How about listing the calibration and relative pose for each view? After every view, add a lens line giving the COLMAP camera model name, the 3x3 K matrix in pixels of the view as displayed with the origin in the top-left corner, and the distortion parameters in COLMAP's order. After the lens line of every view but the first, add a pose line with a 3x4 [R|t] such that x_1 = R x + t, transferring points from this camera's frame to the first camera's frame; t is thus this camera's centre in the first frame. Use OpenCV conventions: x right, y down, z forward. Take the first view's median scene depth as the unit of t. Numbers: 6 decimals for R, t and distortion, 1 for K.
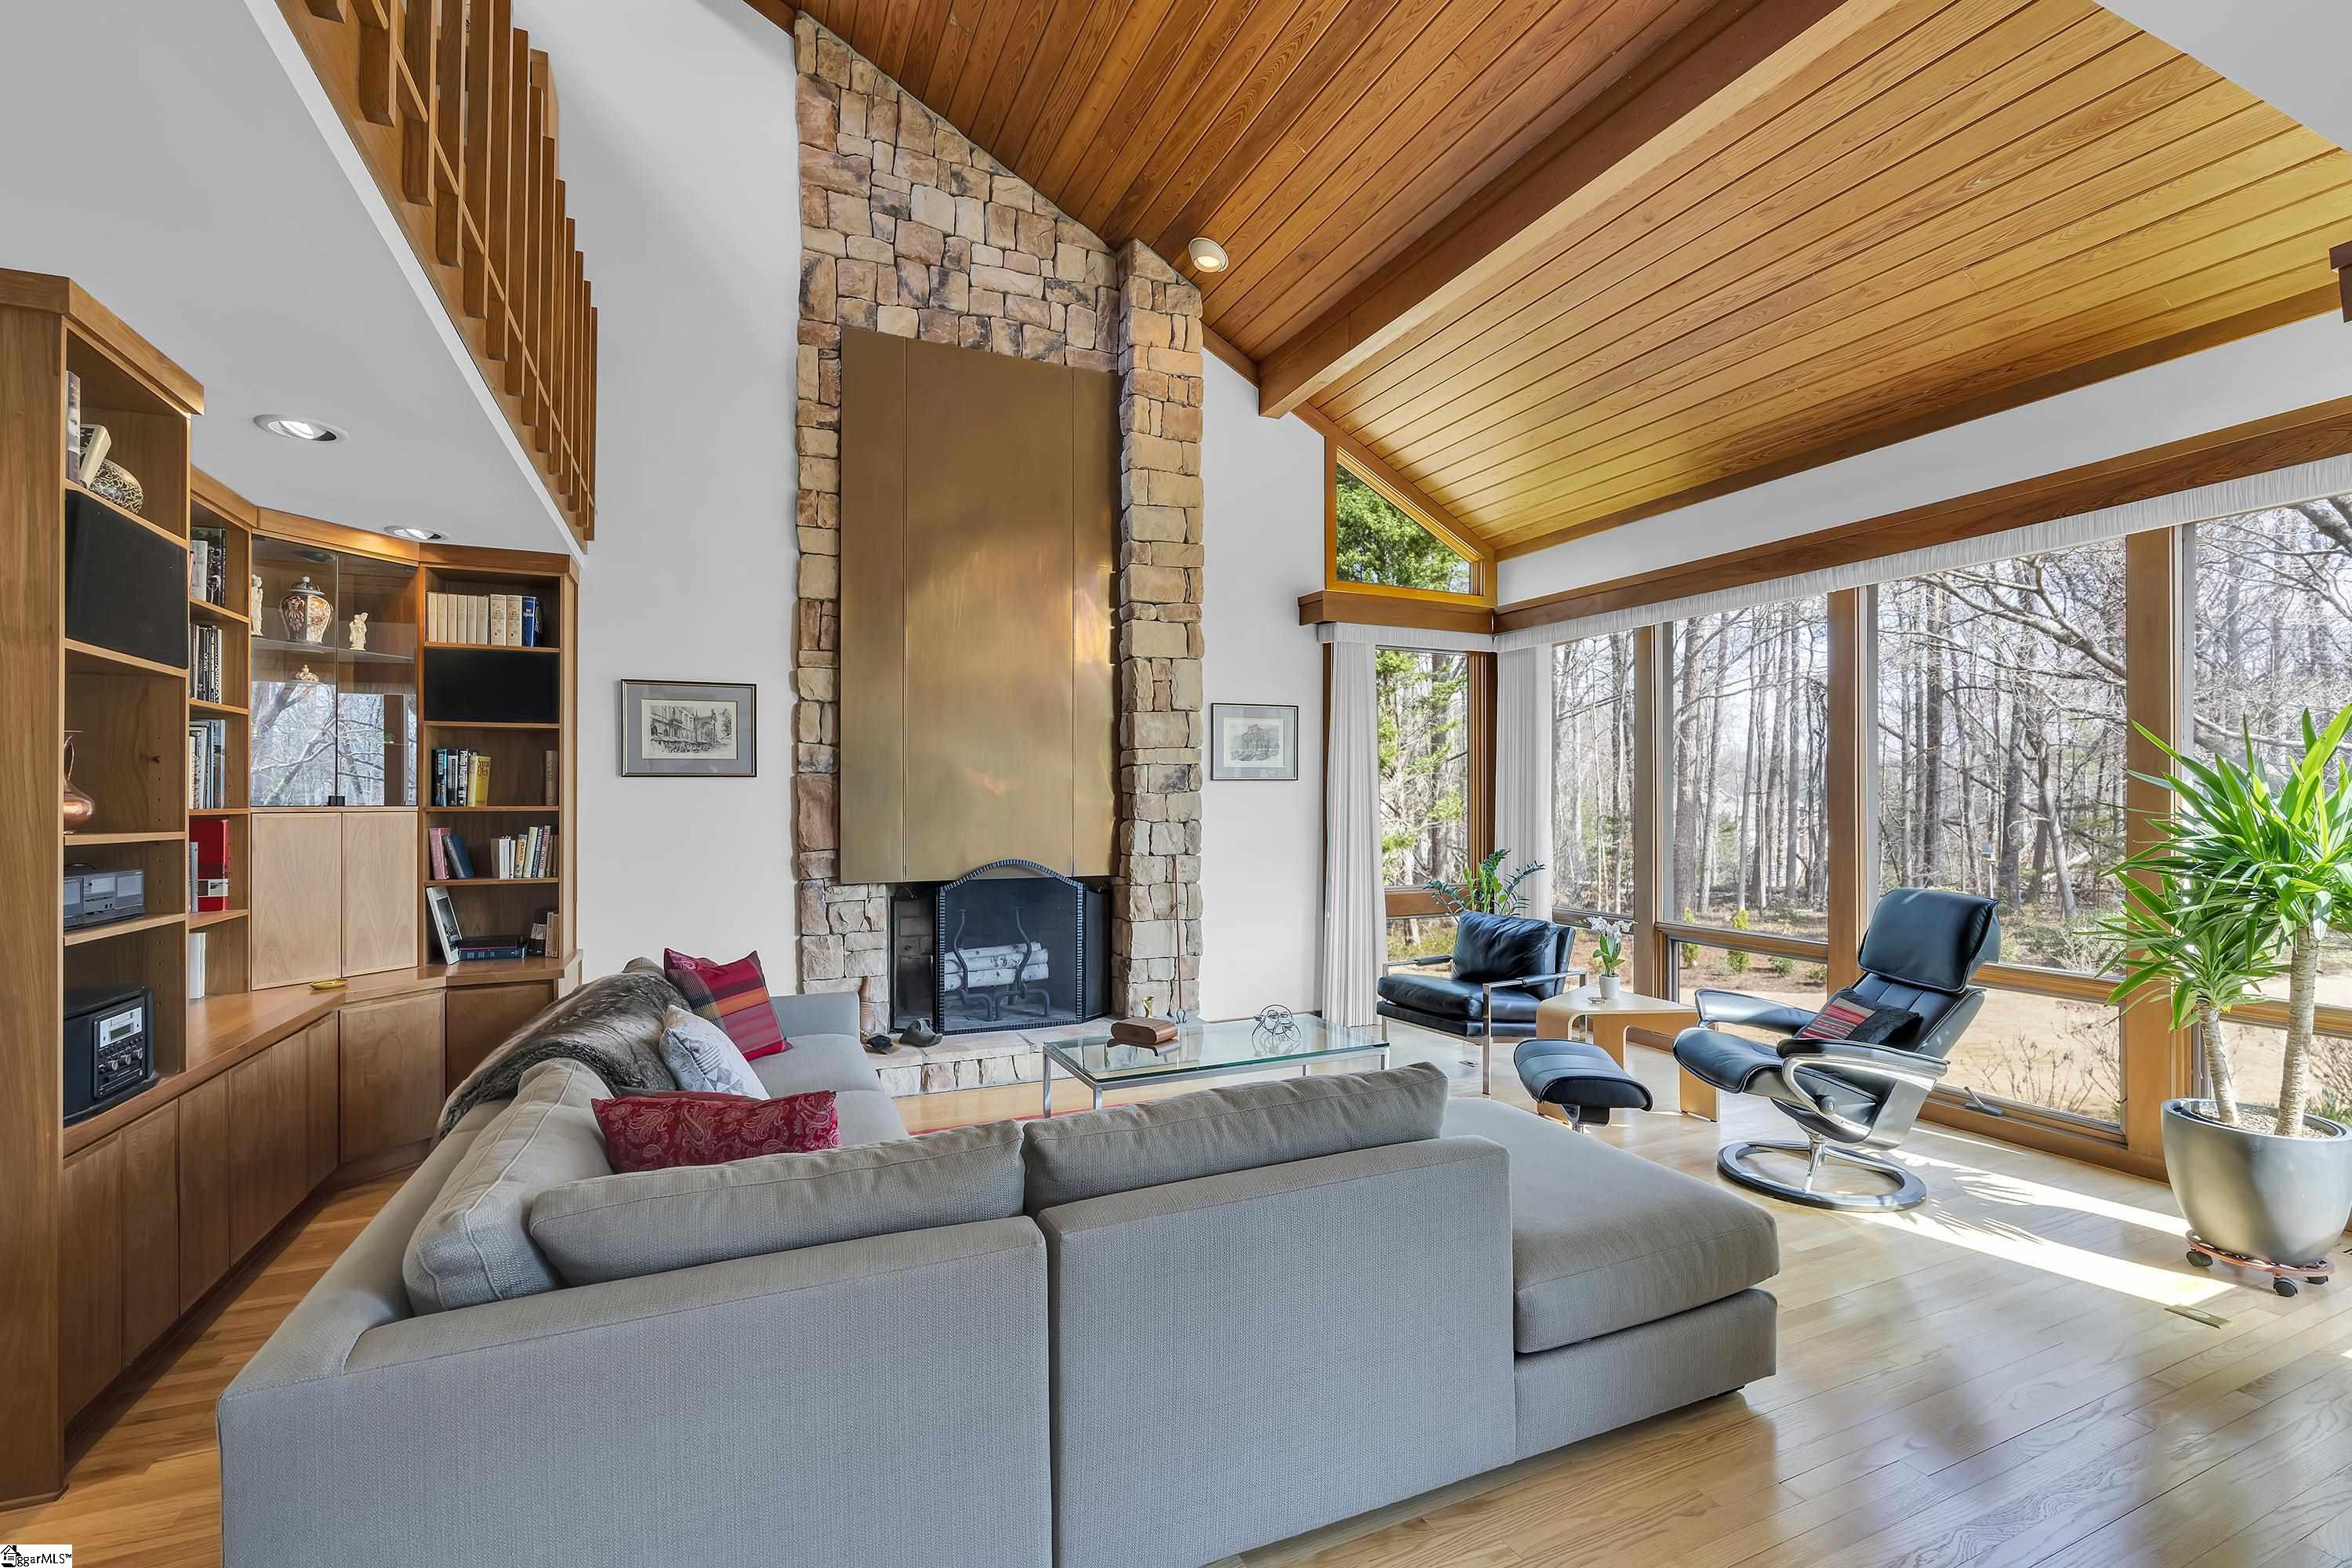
lens RADIAL K [[1026.3, 0, 1184.0], [0, 1026.3, 796.4], [0, 0, 1]] dist [-0.007100, 0.001250]
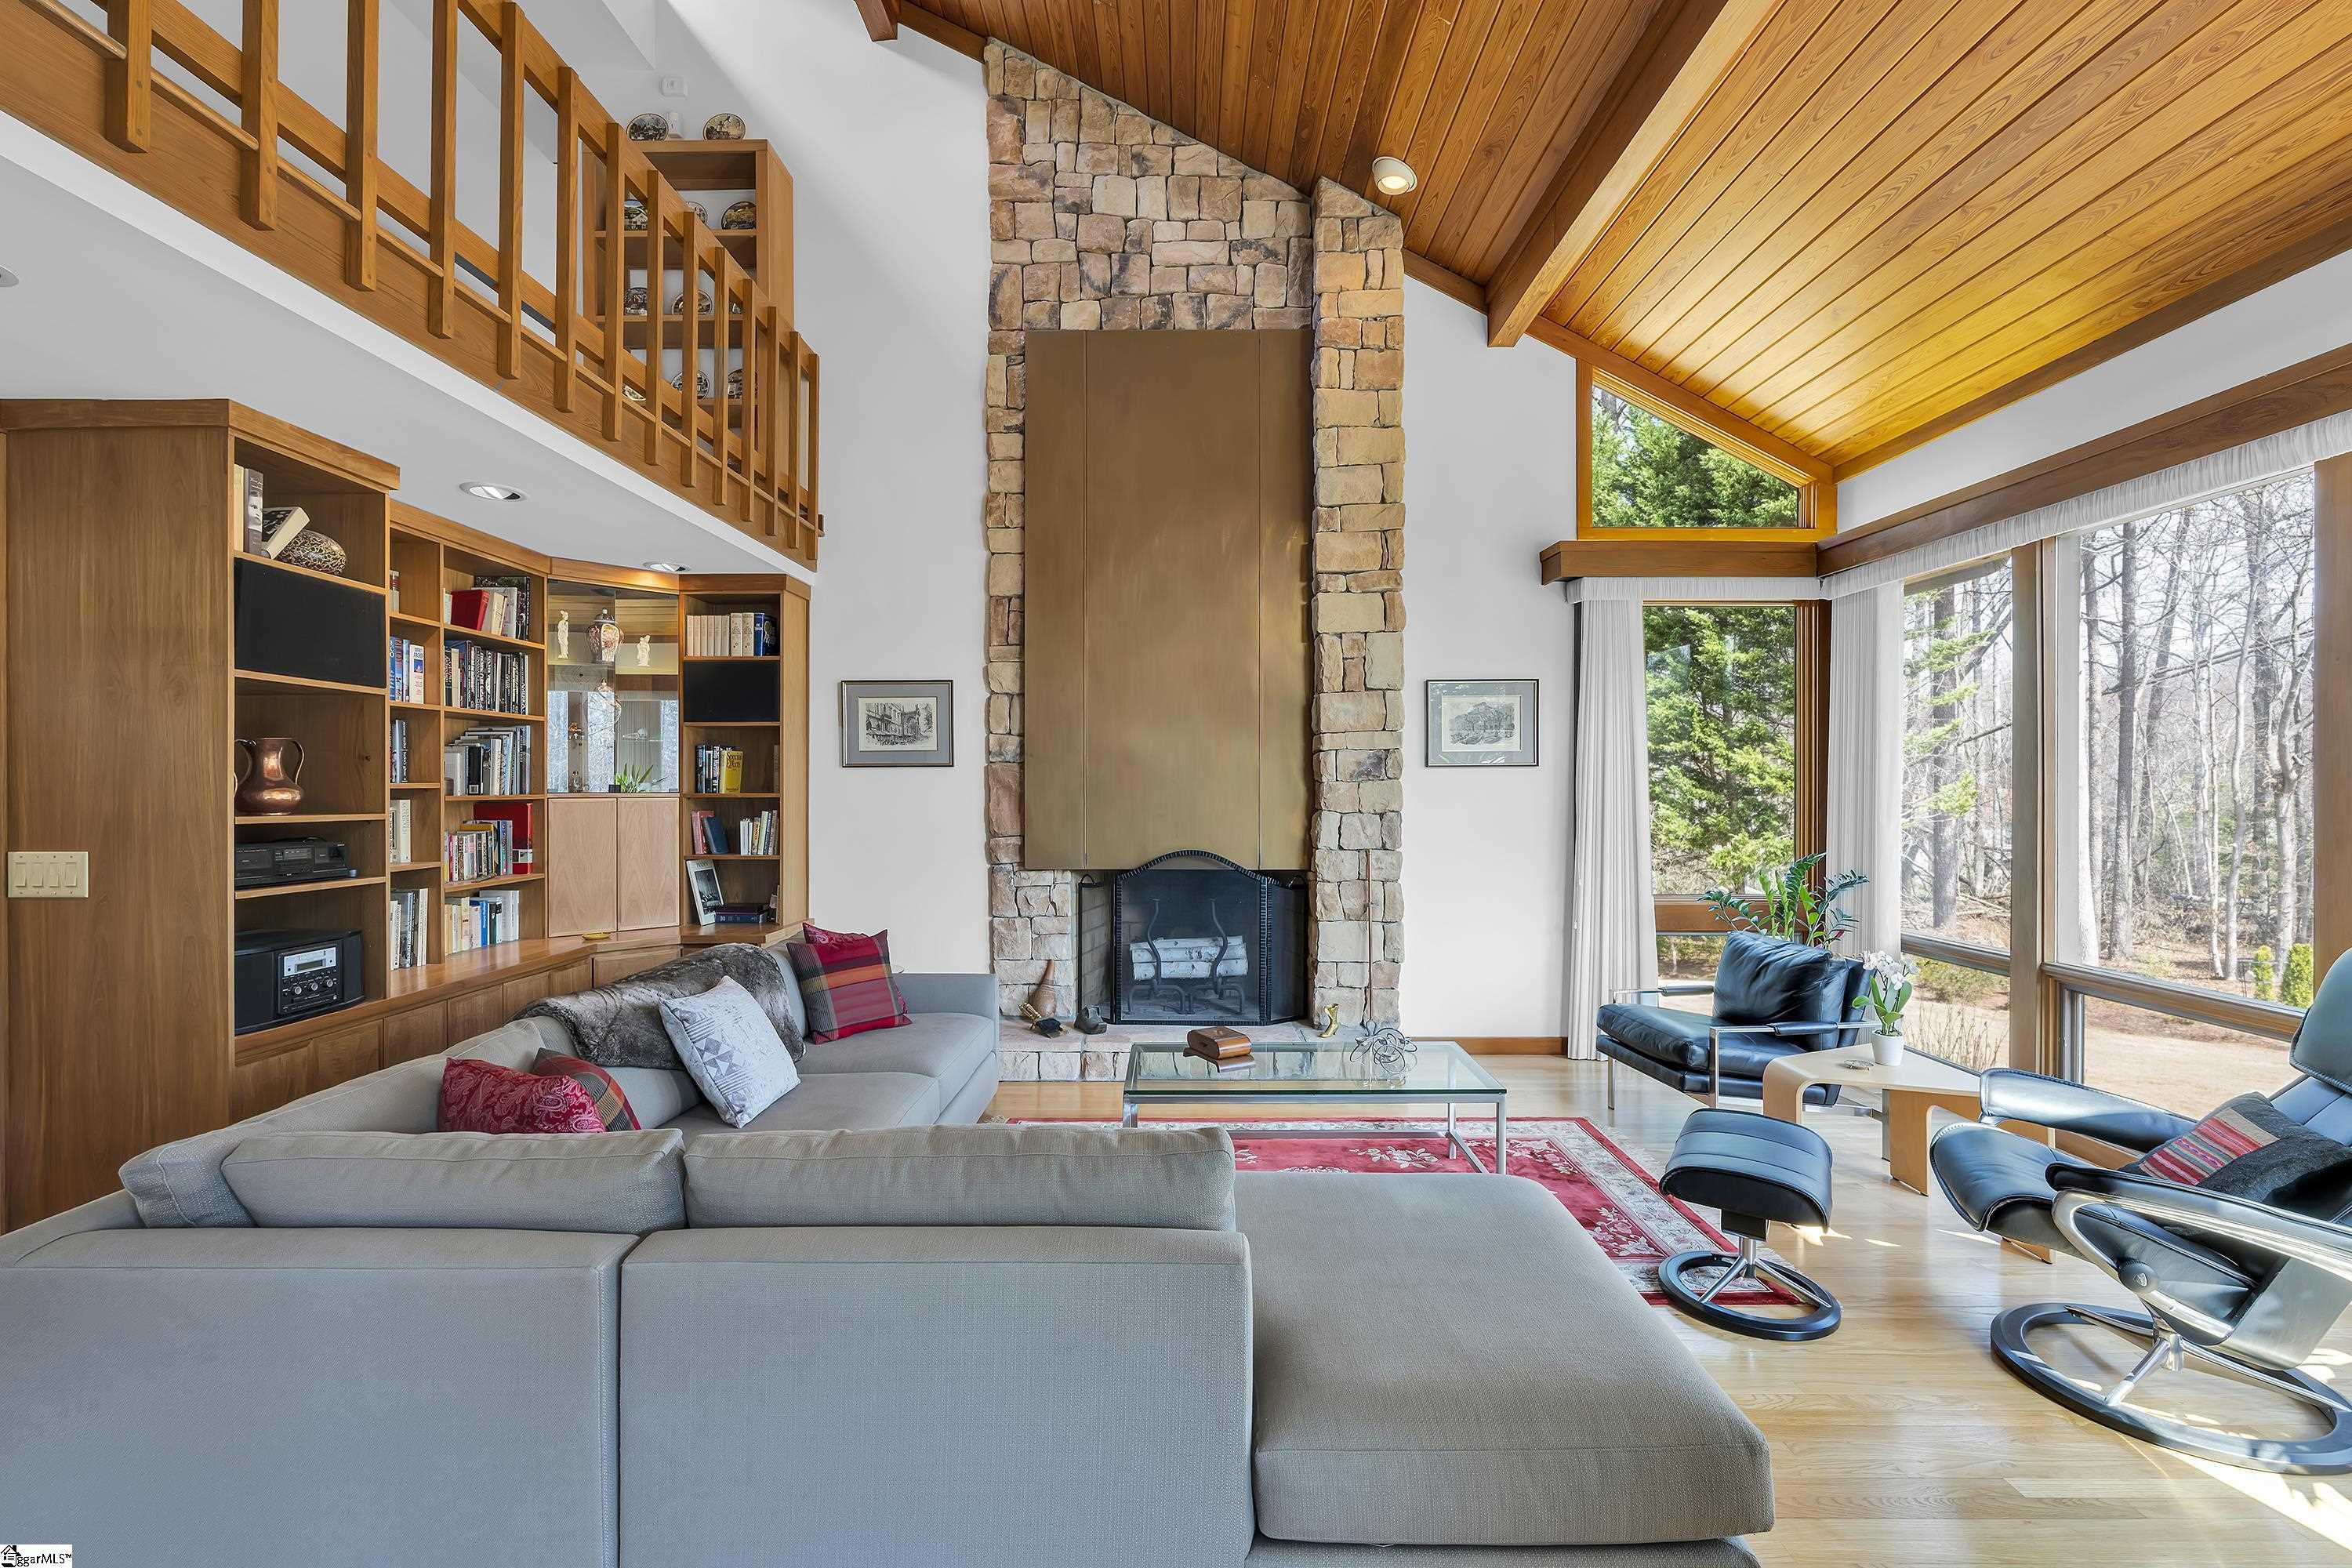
lens RADIAL K [[1026.3, 0, 1173.2], [0, 1026.3, 785.9], [0, 0, 1]] dist [-0.007100, 0.001250]
pose [[0.908339, 0.001530, -0.418233, 0.232528], [0.000085, 0.999993, 0.003843, -0.002779], [0.418235, -0.003526, 0.908332, 0.118294]]
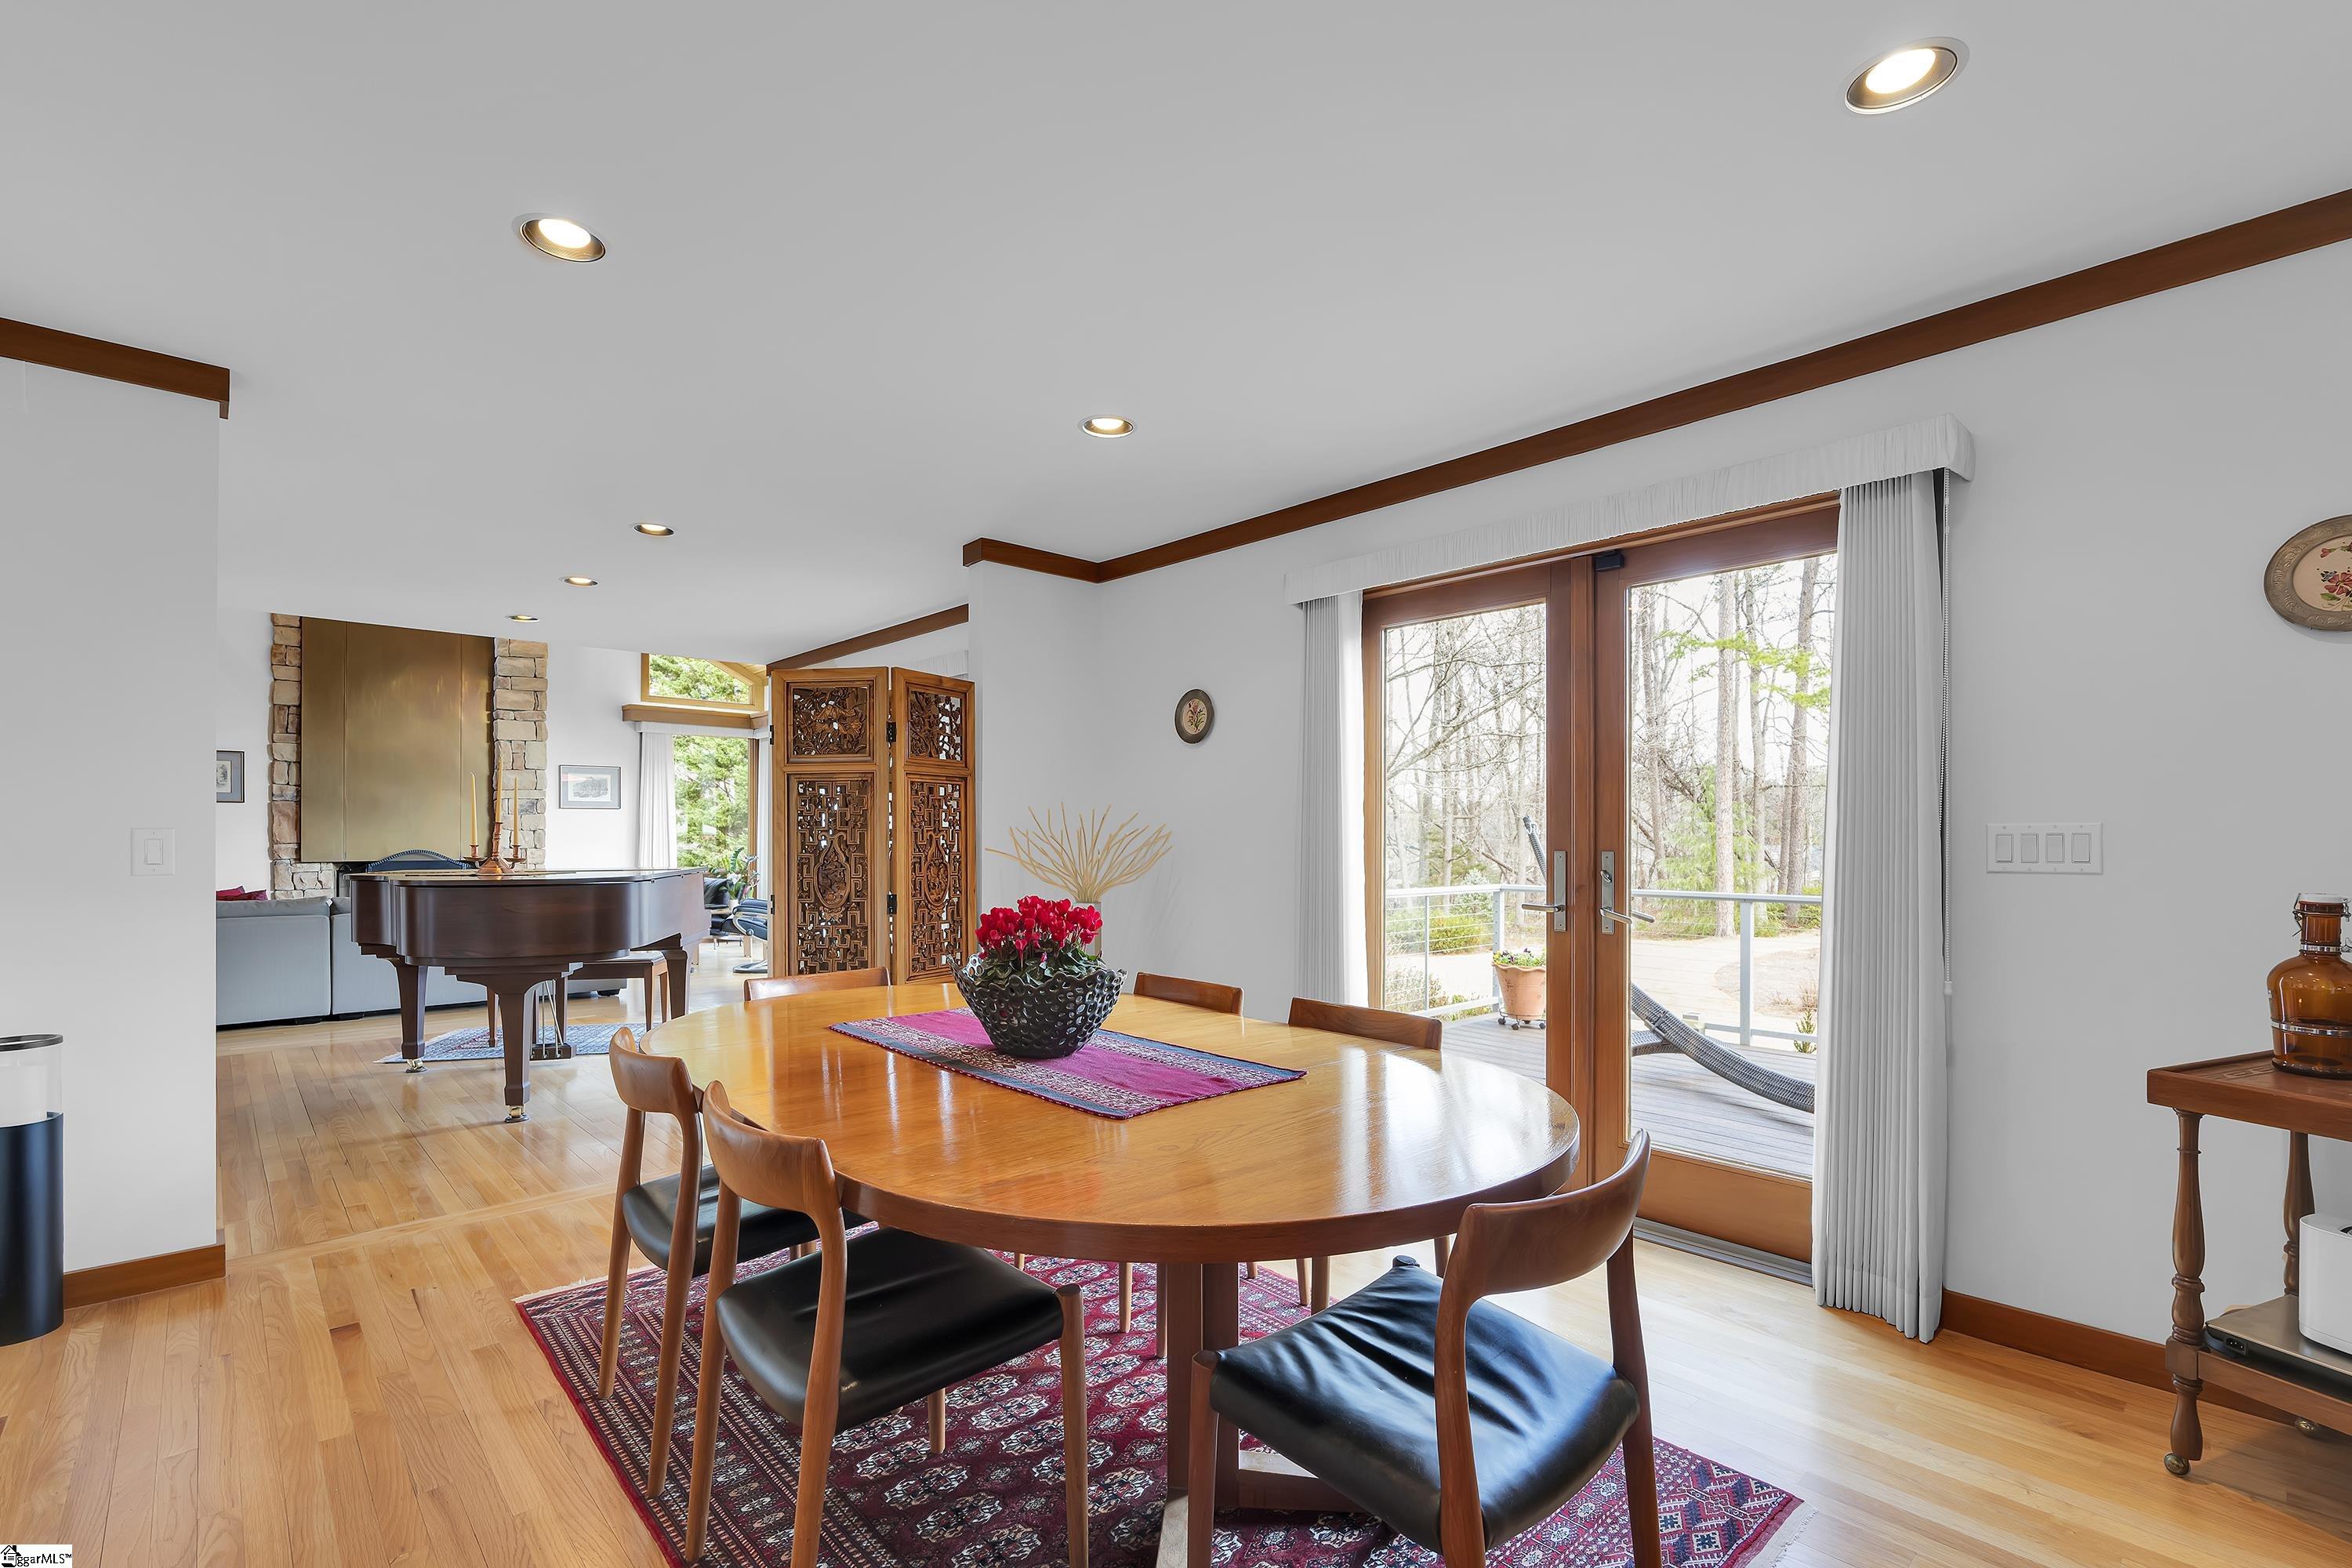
lens RADIAL K [[1026.3, 0, 1166.9], [0, 1026.3, 831.2], [0, 0, 1]] dist [-0.007100, 0.001250]
pose [[0.946600, 0.004677, 0.322375, 0.529758], [-0.005320, 0.999985, 0.001115, 0.020403], [-0.322365, -0.002771, 0.946611, -1.199848]]
